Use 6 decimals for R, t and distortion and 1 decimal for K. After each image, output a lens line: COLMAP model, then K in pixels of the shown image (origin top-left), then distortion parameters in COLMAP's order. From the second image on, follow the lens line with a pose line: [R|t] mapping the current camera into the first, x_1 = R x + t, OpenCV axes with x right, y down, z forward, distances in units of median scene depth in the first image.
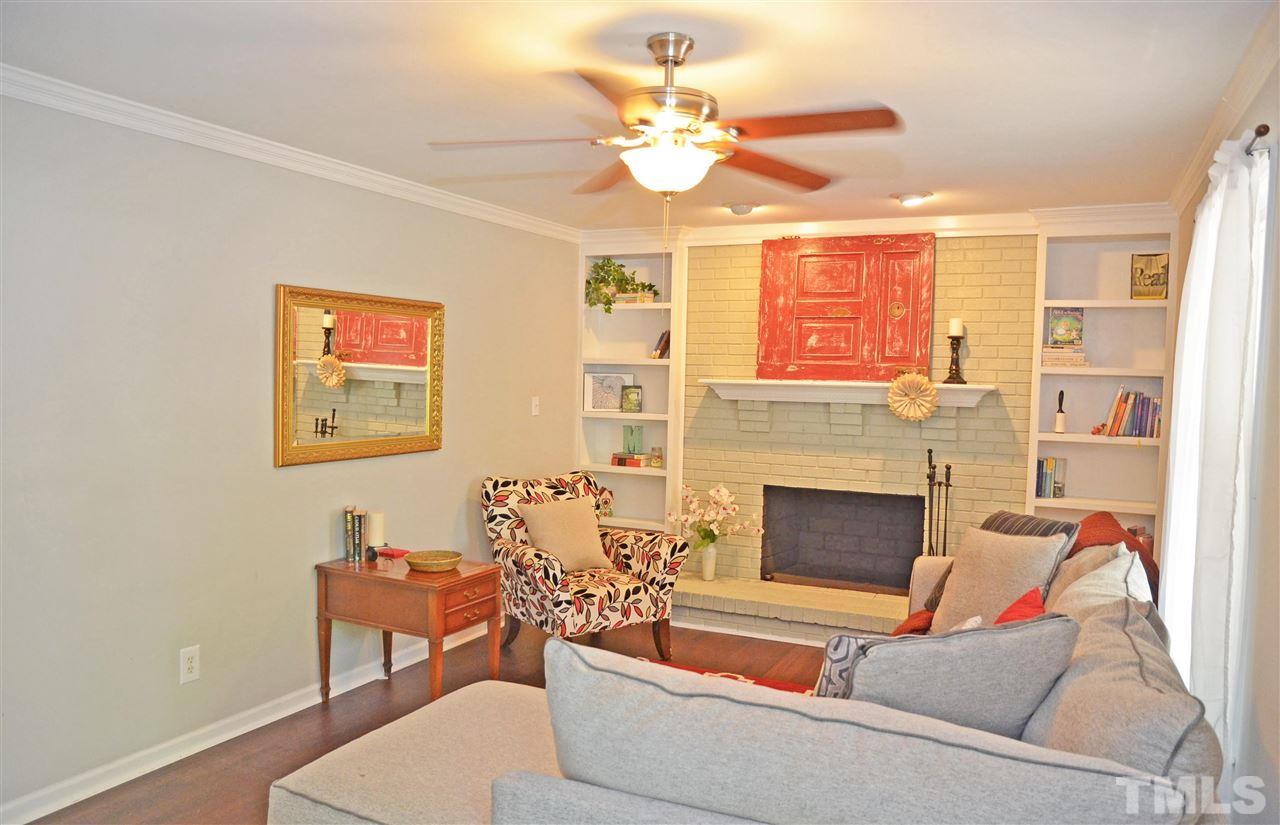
lens RADIAL K [[904.6, 0, 640.5], [0, 904.6, 425.9], [0, 0, 1]] dist [-0.121637, 0.098484]
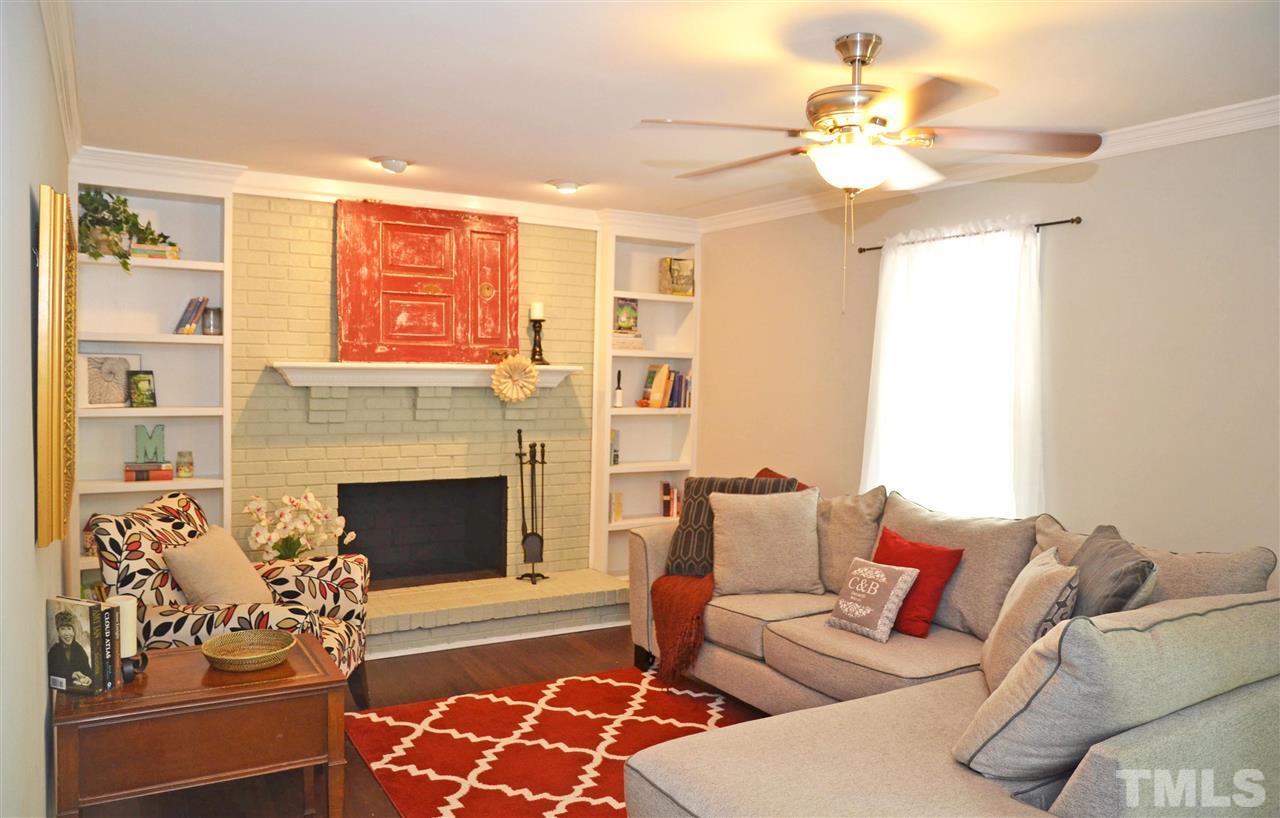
lens RADIAL K [[914.4, 0, 640.0], [0, 914.4, 409.0], [0, 0, 1]] dist [-0.111599, 0.102459]
pose [[0.535826, -0.048213, 0.842951, -0.491647], [0.036891, 0.998752, 0.033675, -0.027717], [-0.843522, 0.013053, 0.536936, 0.330498]]
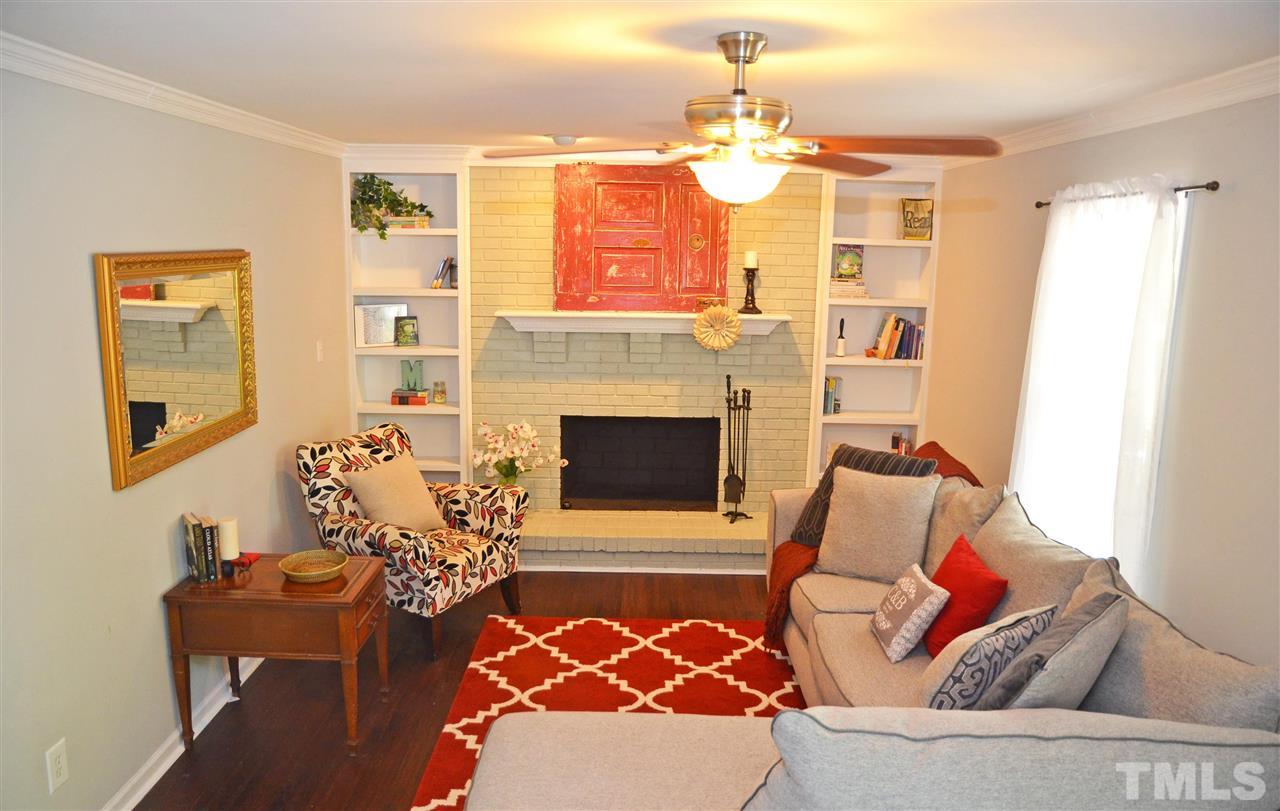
lens RADIAL K [[908.6, 0, 643.2], [0, 908.6, 413.6], [0, 0, 1]] dist [-0.113247, 0.080983]
pose [[0.893987, -0.089120, 0.439141, -0.249850], [0.025488, 0.988549, 0.148729, -0.093700], [-0.447367, -0.121769, 0.886022, 0.085939]]
